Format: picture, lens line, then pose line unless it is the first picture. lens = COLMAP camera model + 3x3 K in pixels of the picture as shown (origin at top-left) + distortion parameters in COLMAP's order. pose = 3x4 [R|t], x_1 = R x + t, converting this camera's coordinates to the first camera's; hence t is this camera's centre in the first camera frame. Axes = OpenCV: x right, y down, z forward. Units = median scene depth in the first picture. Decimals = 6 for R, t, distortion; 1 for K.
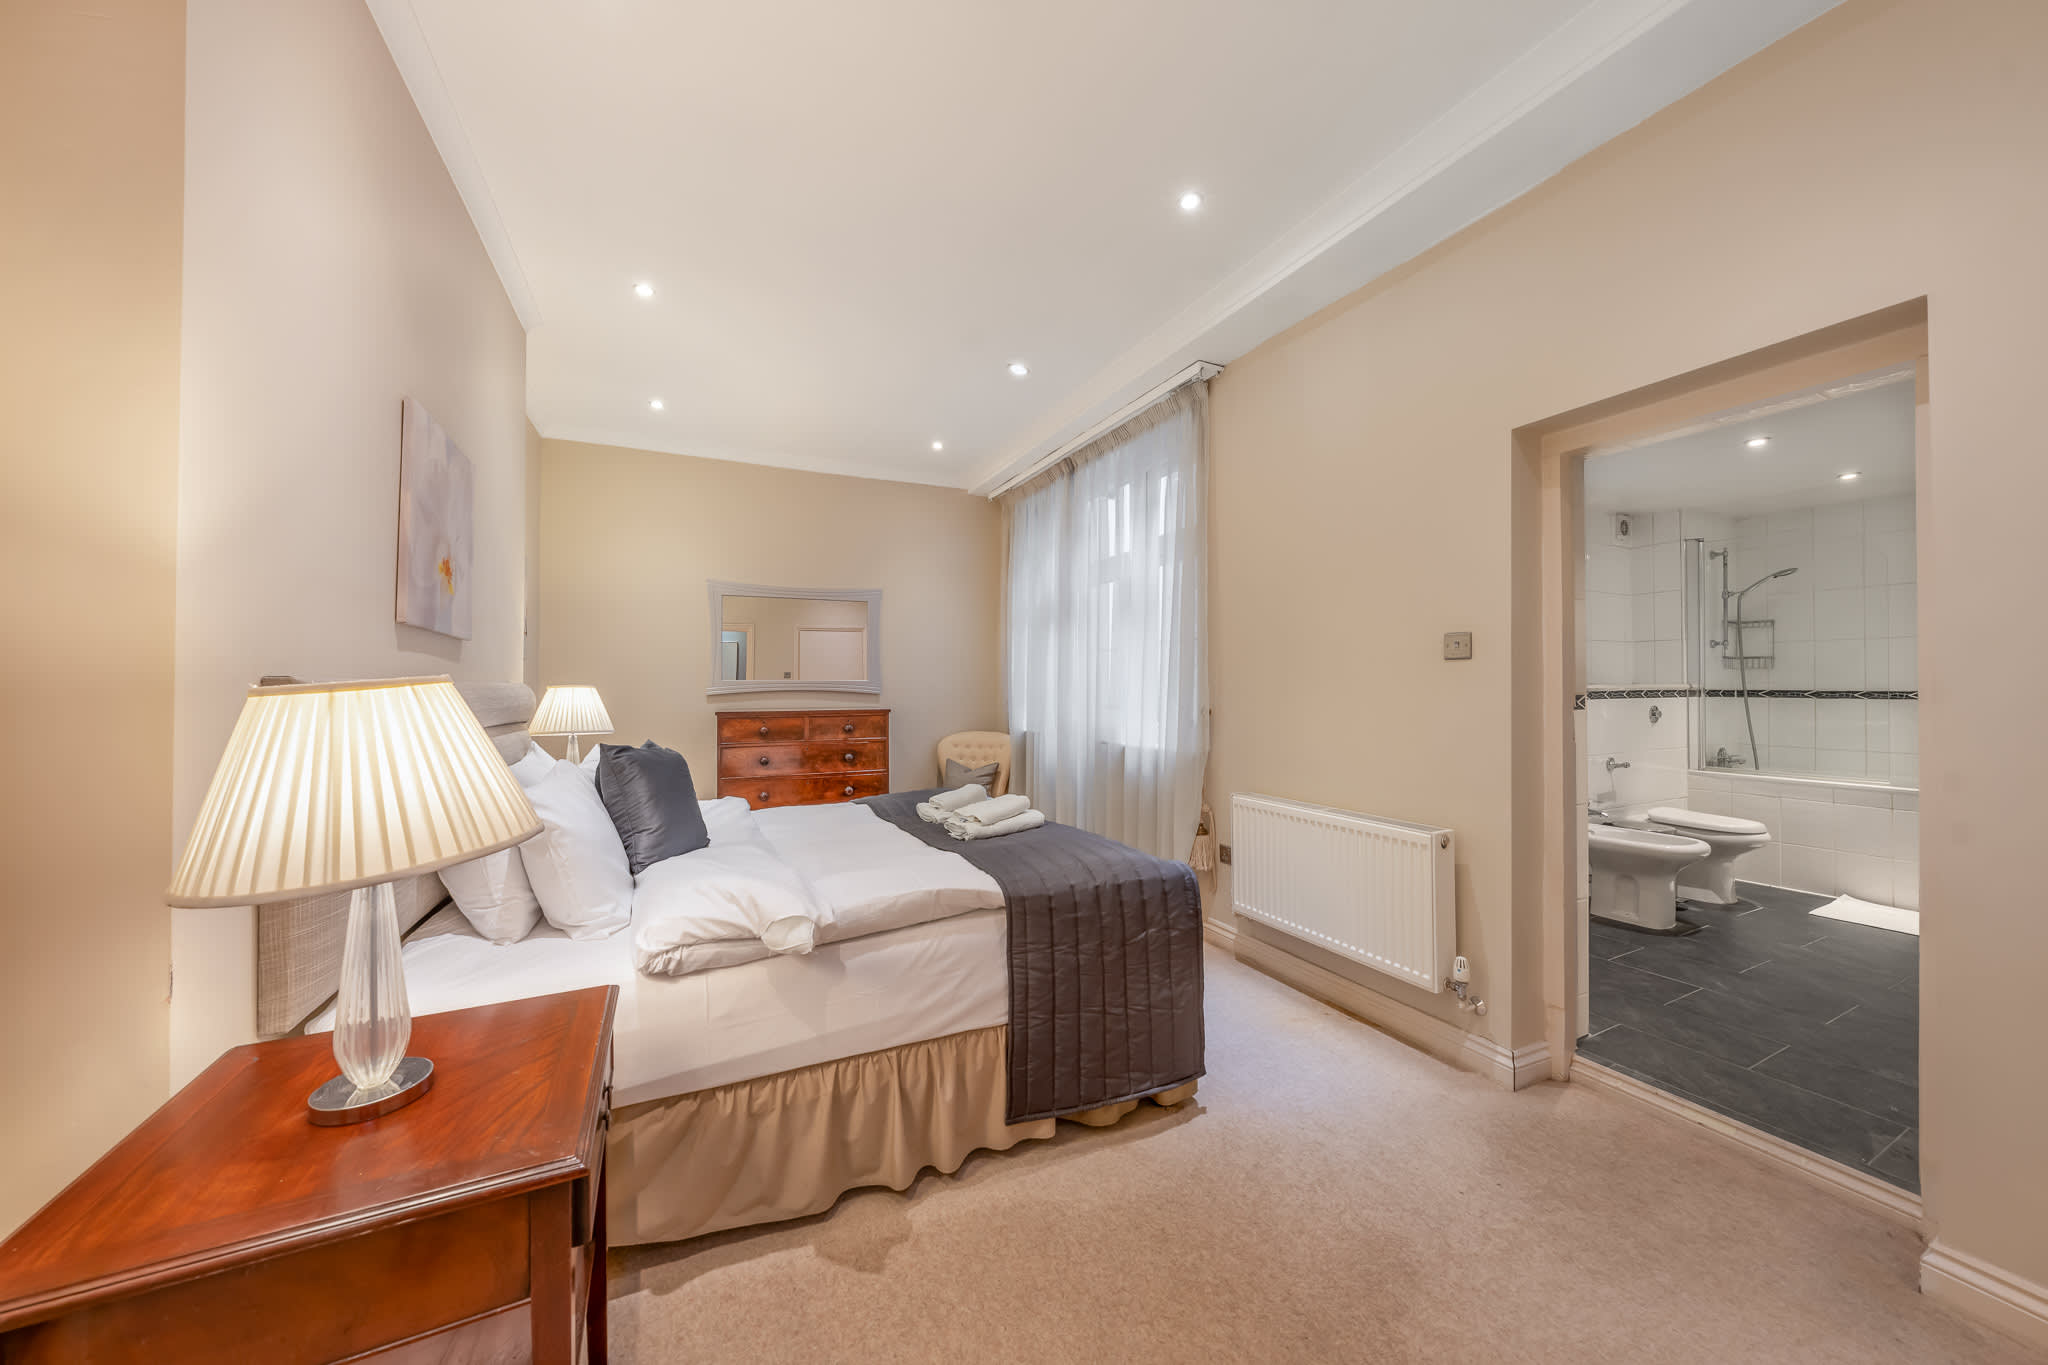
lens RADIAL K [[697.5, 0, 1018.5], [0, 697.5, 681.9], [0, 0, 1]] dist [-0.005810, -0.000230]
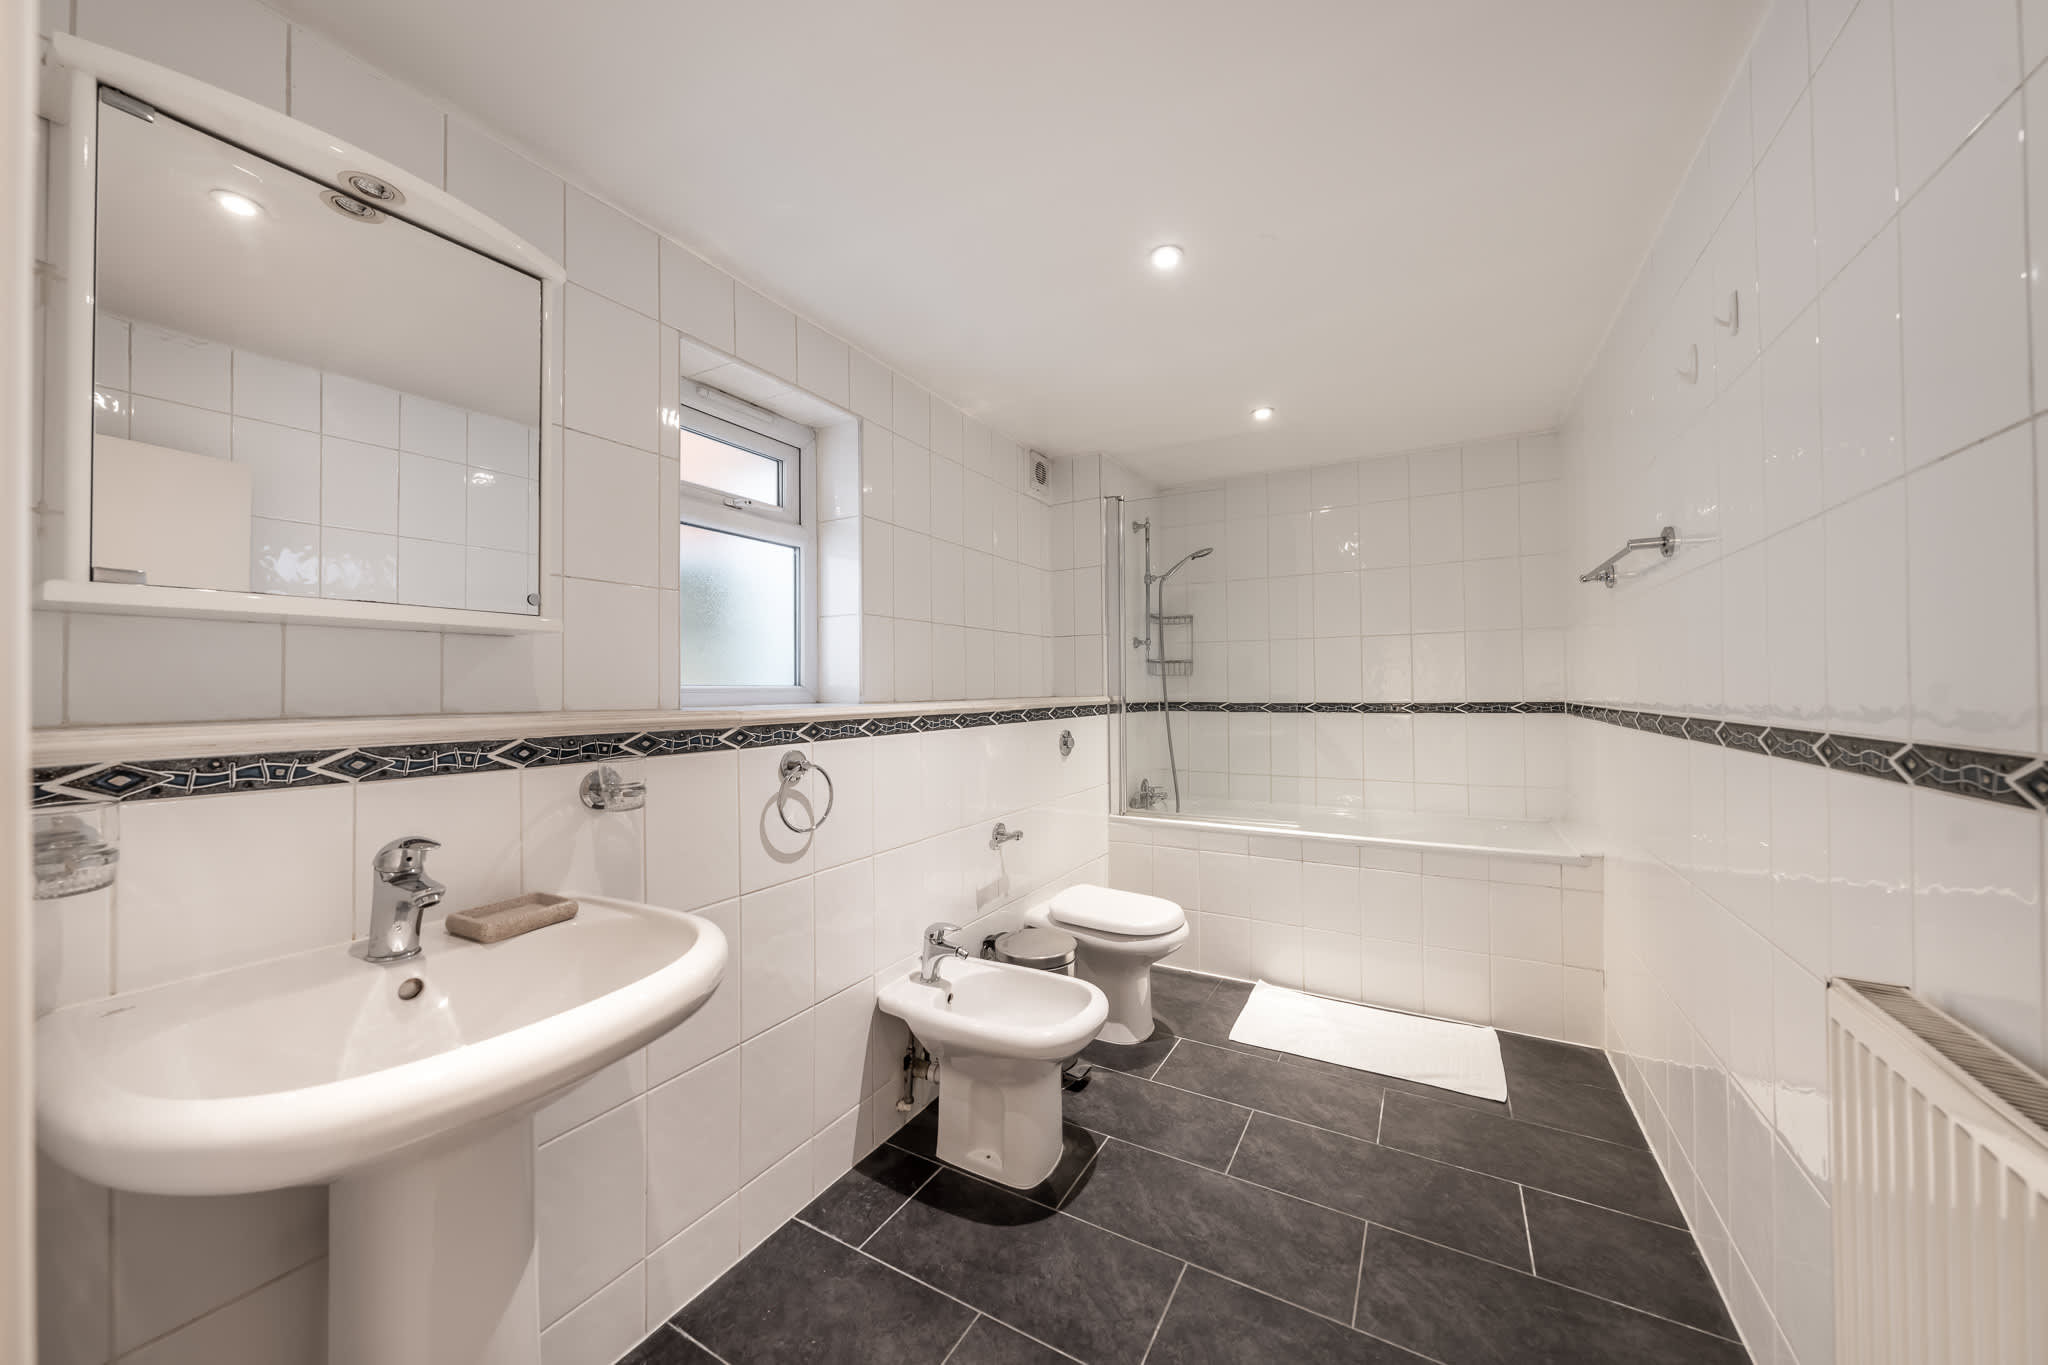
lens RADIAL K [[710.3, 0, 1030.3], [0, 710.3, 680.1], [0, 0, 1]] dist [0.000547, 0.000079]
pose [[0.826031, 0.000851, 0.563624, 0.469743], [0.002736, 0.999981, -0.005520, -0.009769], [-0.563618, 0.006102, 0.826013, 0.423840]]
